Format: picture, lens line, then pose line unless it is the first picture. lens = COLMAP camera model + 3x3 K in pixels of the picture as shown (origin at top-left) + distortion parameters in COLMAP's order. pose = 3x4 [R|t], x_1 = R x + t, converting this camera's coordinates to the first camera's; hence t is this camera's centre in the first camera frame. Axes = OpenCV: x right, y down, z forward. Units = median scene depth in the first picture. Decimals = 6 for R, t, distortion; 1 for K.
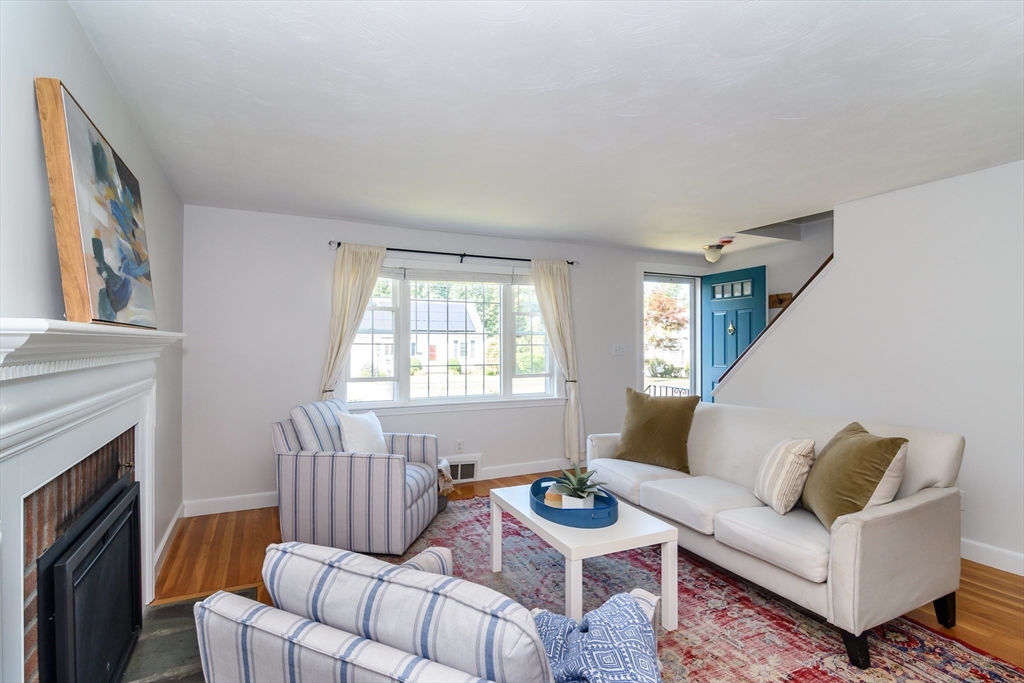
lens RADIAL K [[515.9, 0, 512.0], [0, 515.9, 341.5], [0, 0, 1]] dist [-0.000970, -0.000161]
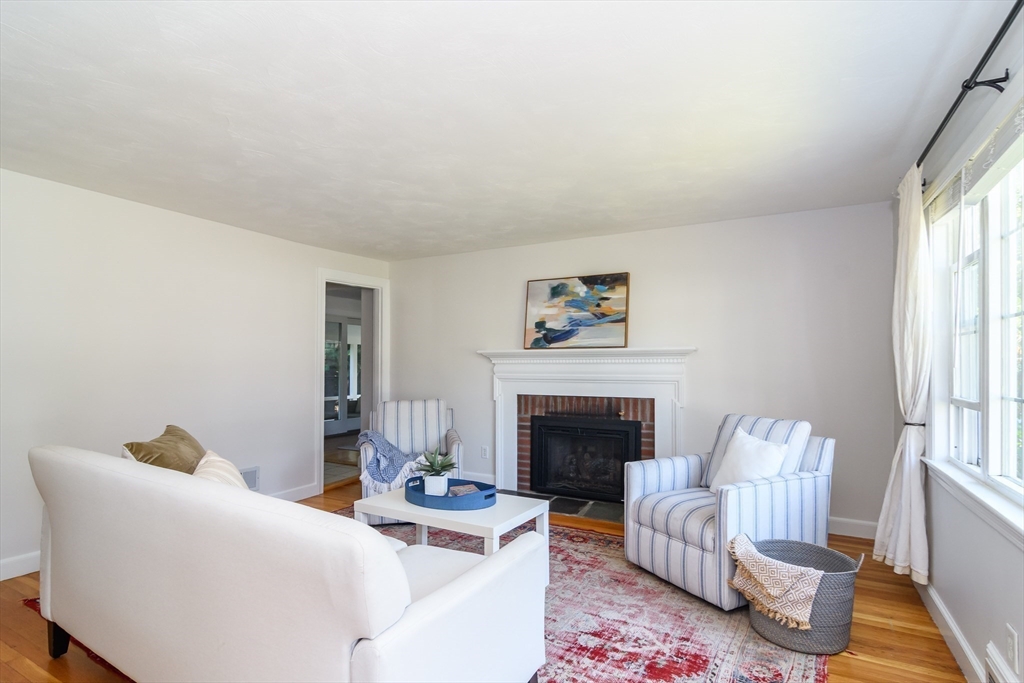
lens RADIAL K [[515.9, 0, 512.0], [0, 515.9, 341.5], [0, 0, 1]] dist [-0.000970, -0.000161]
pose [[-0.811146, -0.020232, -0.584494, 0.492316], [0.000996, 0.999352, -0.035974, 0.019119], [0.584843, -0.029763, -0.810600, 1.473523]]
